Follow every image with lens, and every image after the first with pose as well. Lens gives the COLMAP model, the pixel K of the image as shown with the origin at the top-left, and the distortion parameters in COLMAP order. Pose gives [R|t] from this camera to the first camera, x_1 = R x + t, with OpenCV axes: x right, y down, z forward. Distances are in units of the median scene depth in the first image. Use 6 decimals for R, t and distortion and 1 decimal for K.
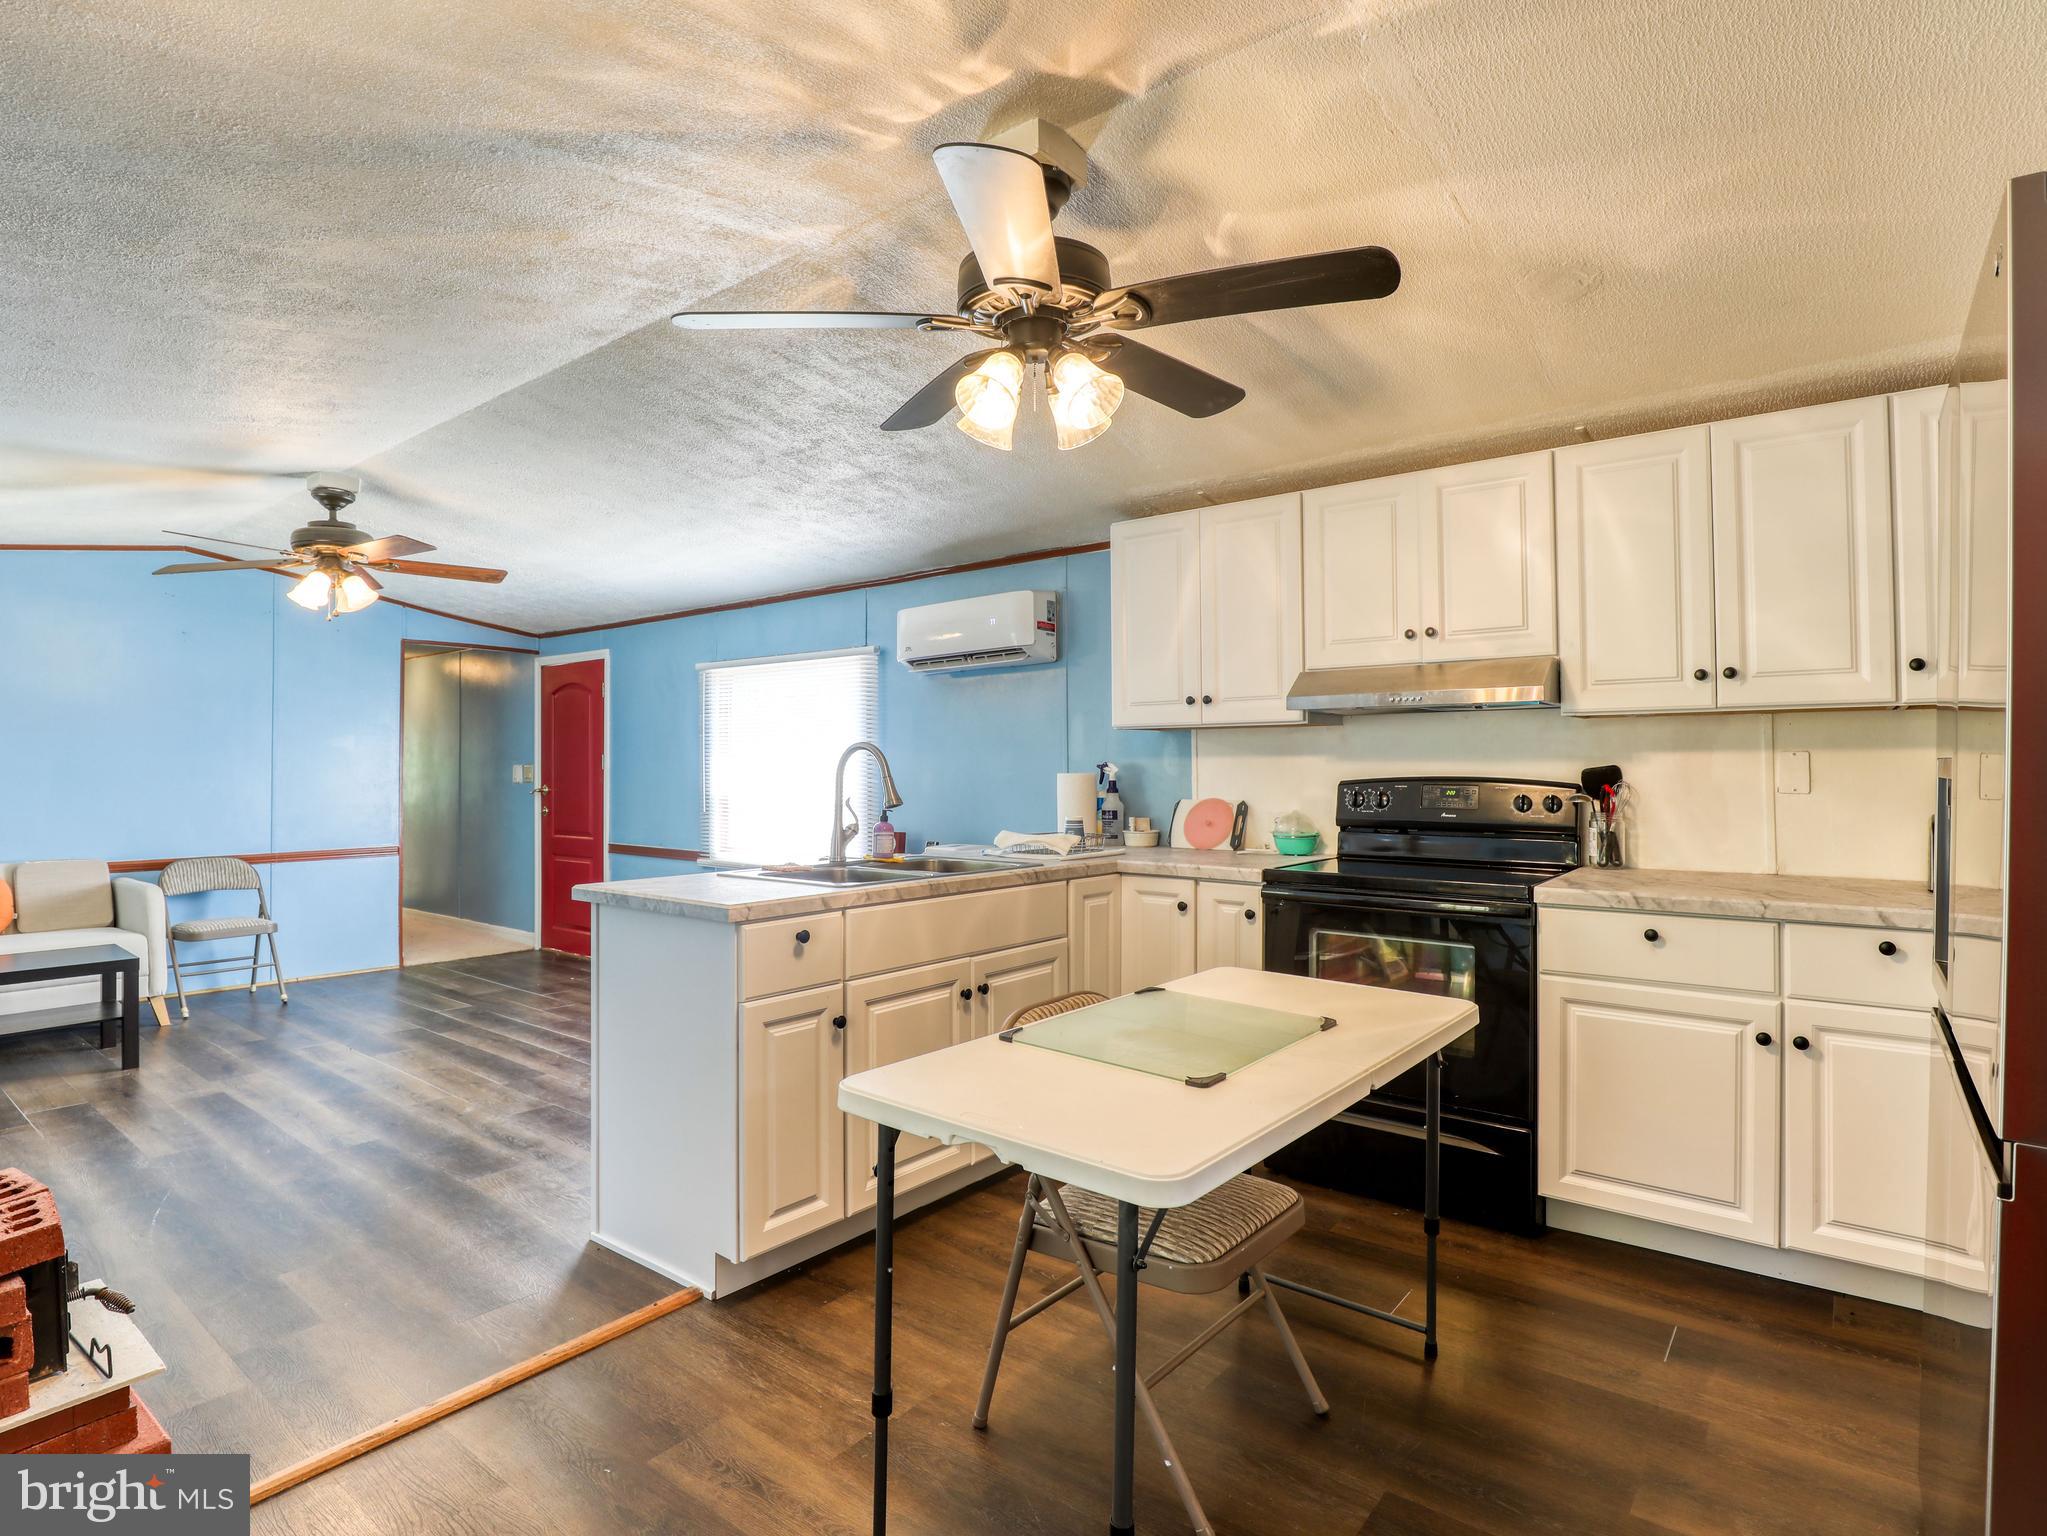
lens RADIAL K [[1094.4, 0, 1045.9], [0, 1094.4, 737.9], [0, 0, 1]] dist [-0.032368, 0.000379]
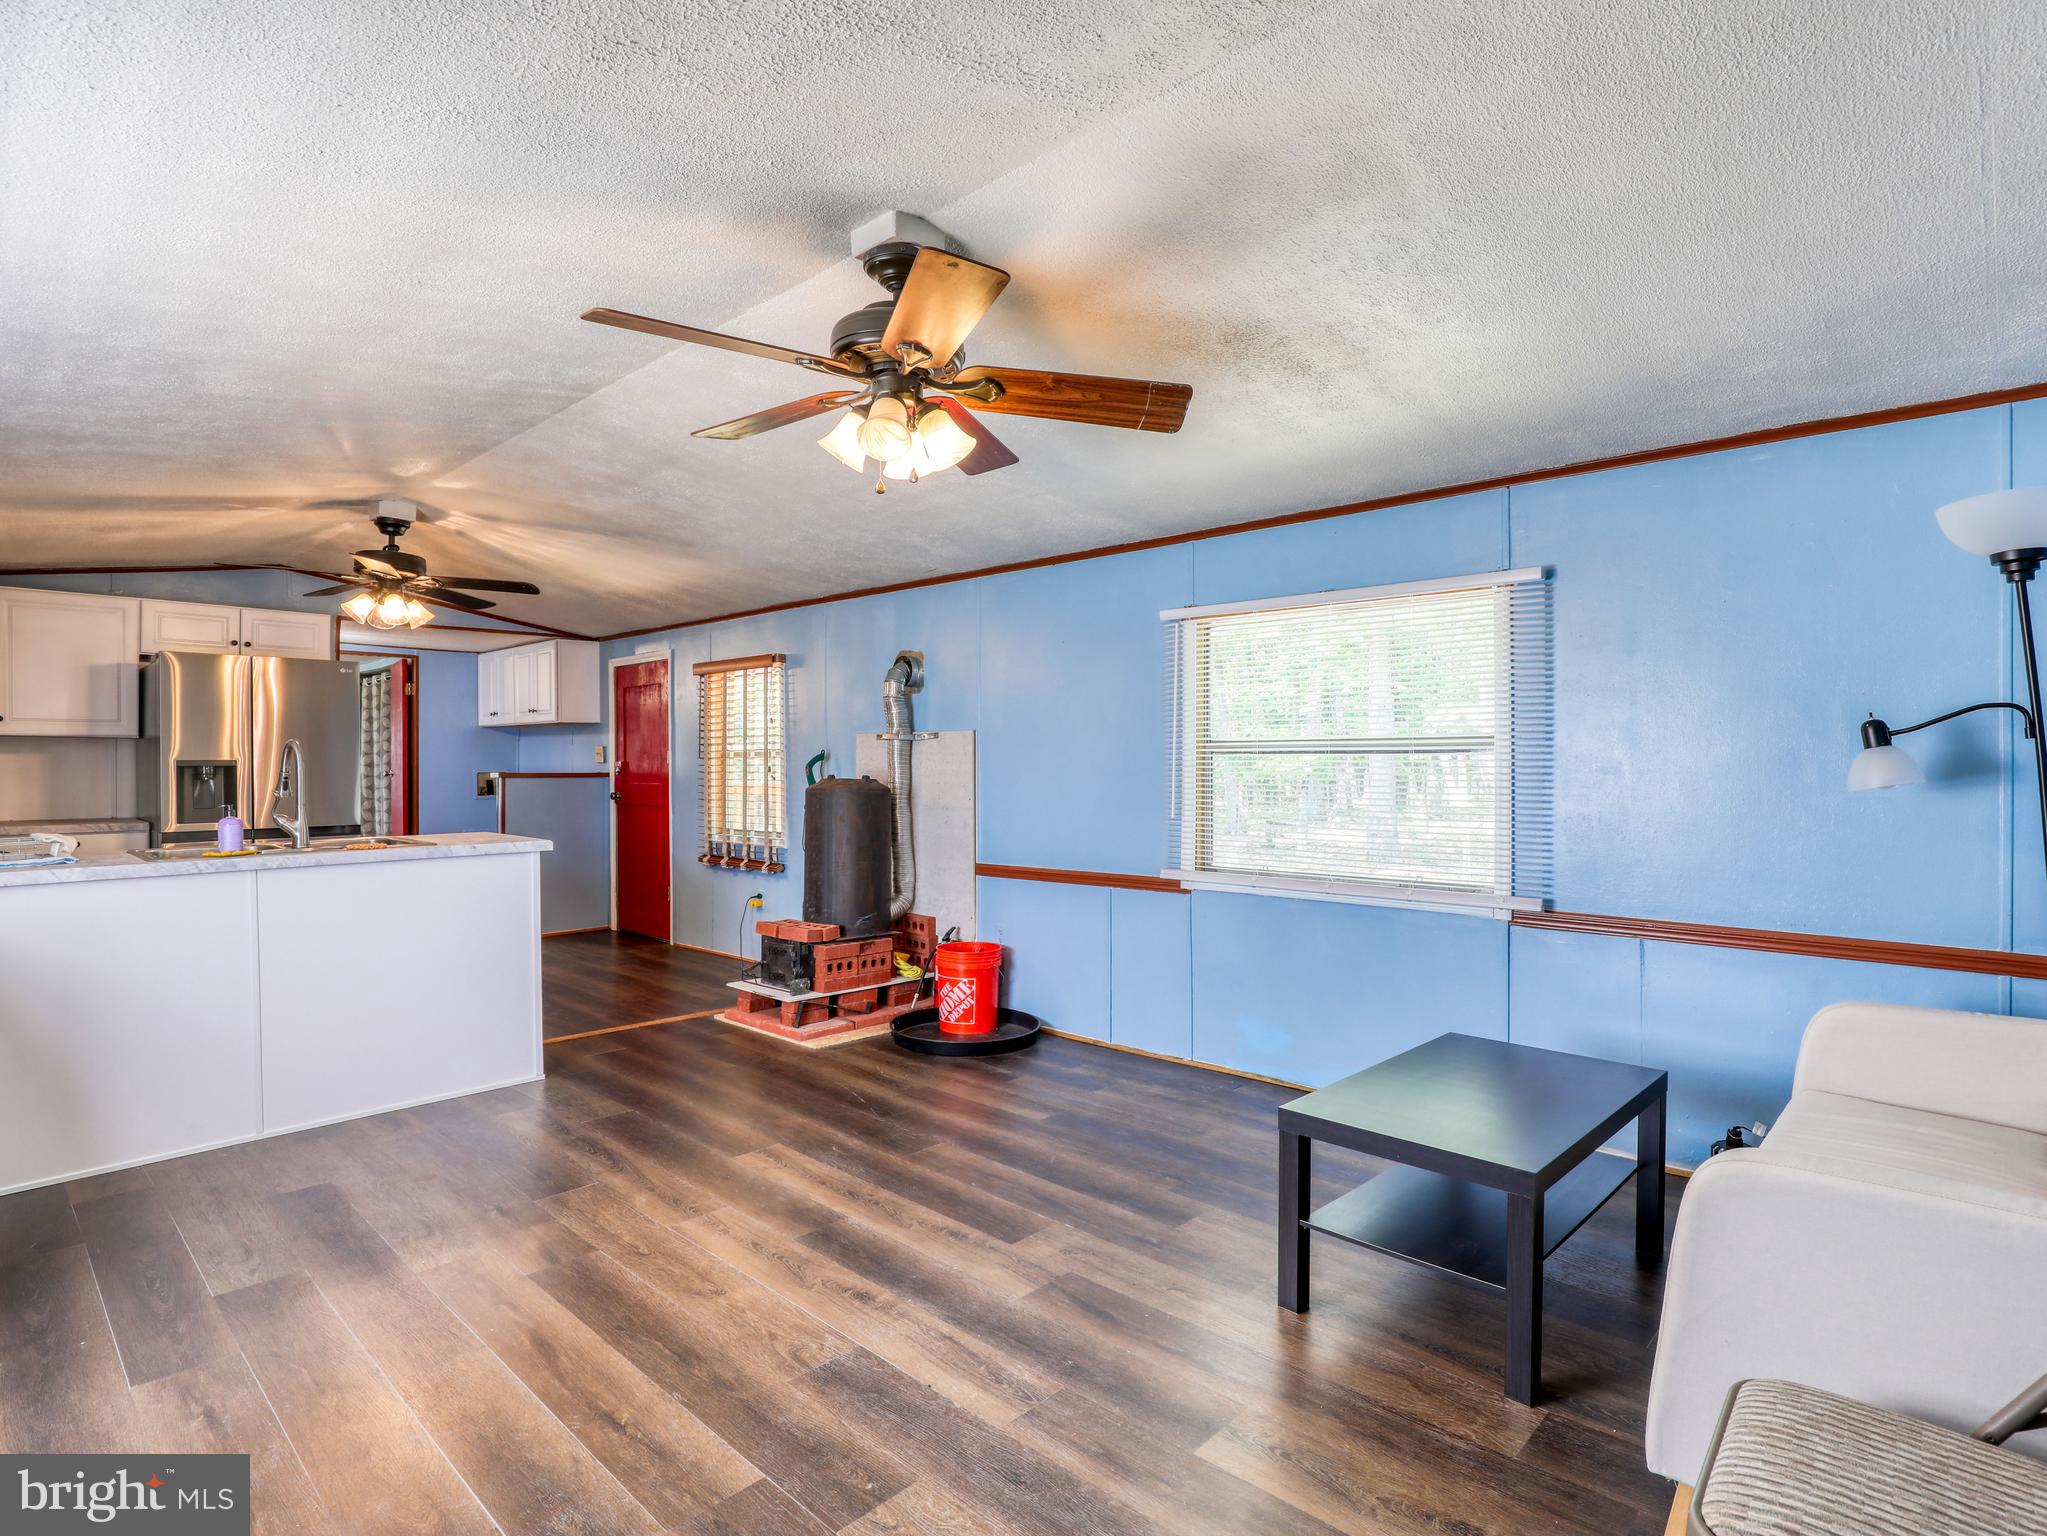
lens RADIAL K [[1063.9, 0, 1030.8], [0, 1063.9, 762.3], [0, 0, 1]] dist [-0.016907, 0.000119]
pose [[-0.996561, 0.007890, 0.082487, -1.008748], [0.006298, 0.999789, -0.019543, 0.053193], [-0.082624, -0.018957, -0.996401, 2.000726]]
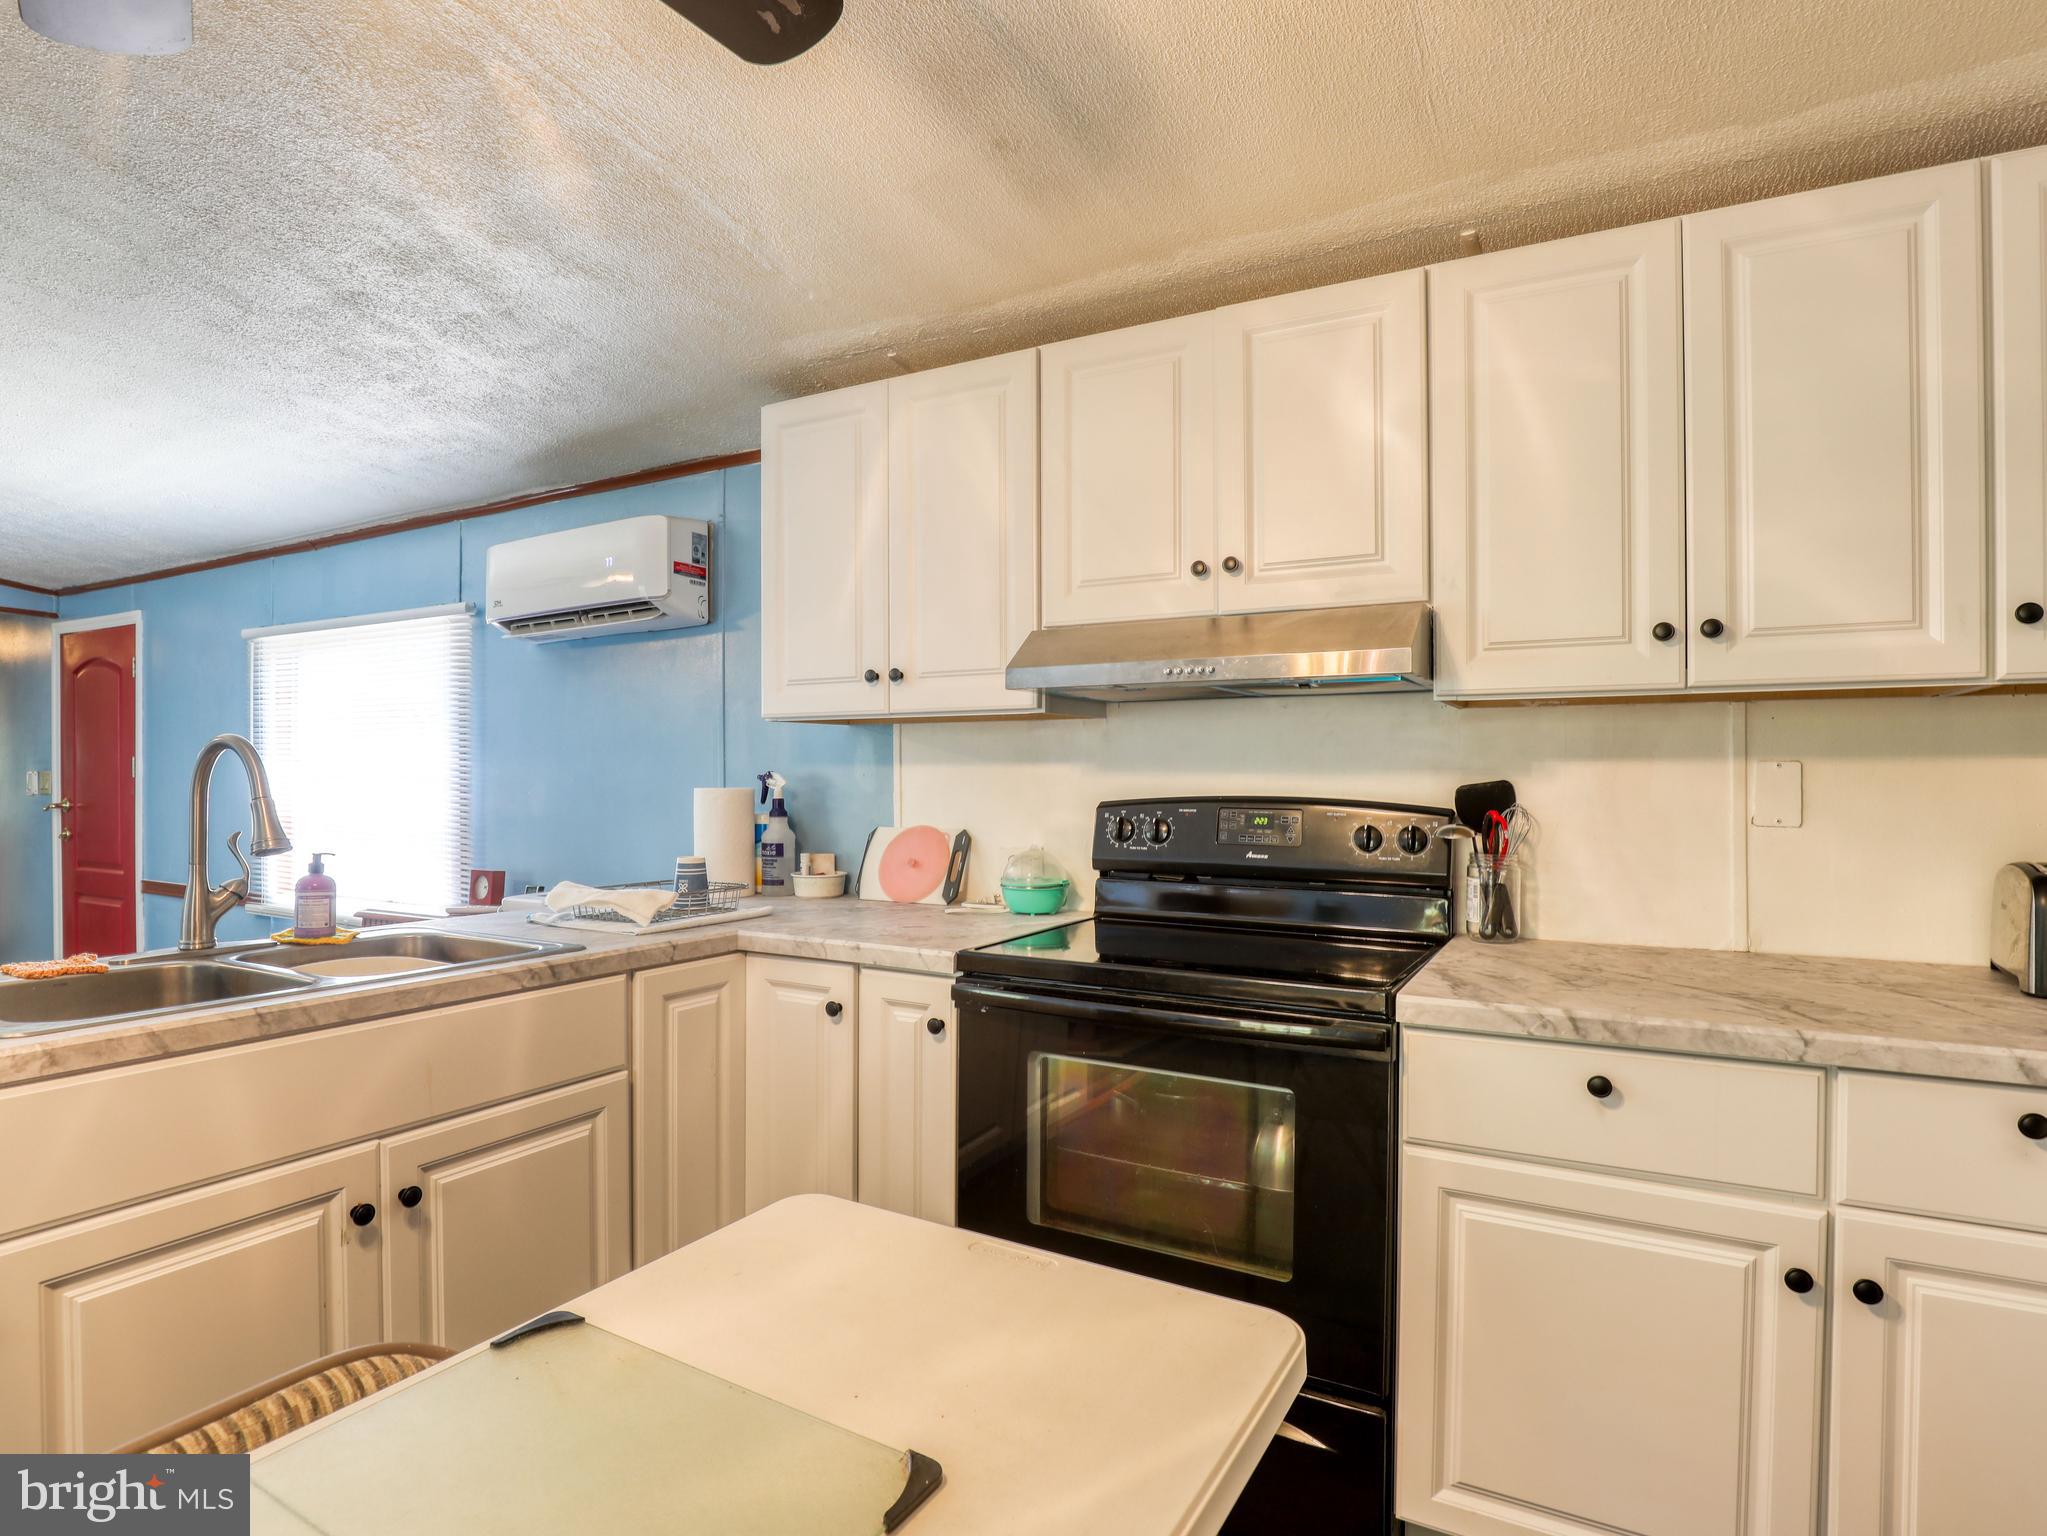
lens RADIAL K [[1136.0, 0, 1023.5], [0, 1136.0, 768.0], [0, 0, 1]] dist [-0.025440, 0.000510]
pose [[0.989811, 0.004265, 0.142324, 0.140095], [-0.007315, 0.999755, 0.020913, 0.005707], [-0.142199, -0.021741, 0.989599, 0.363813]]
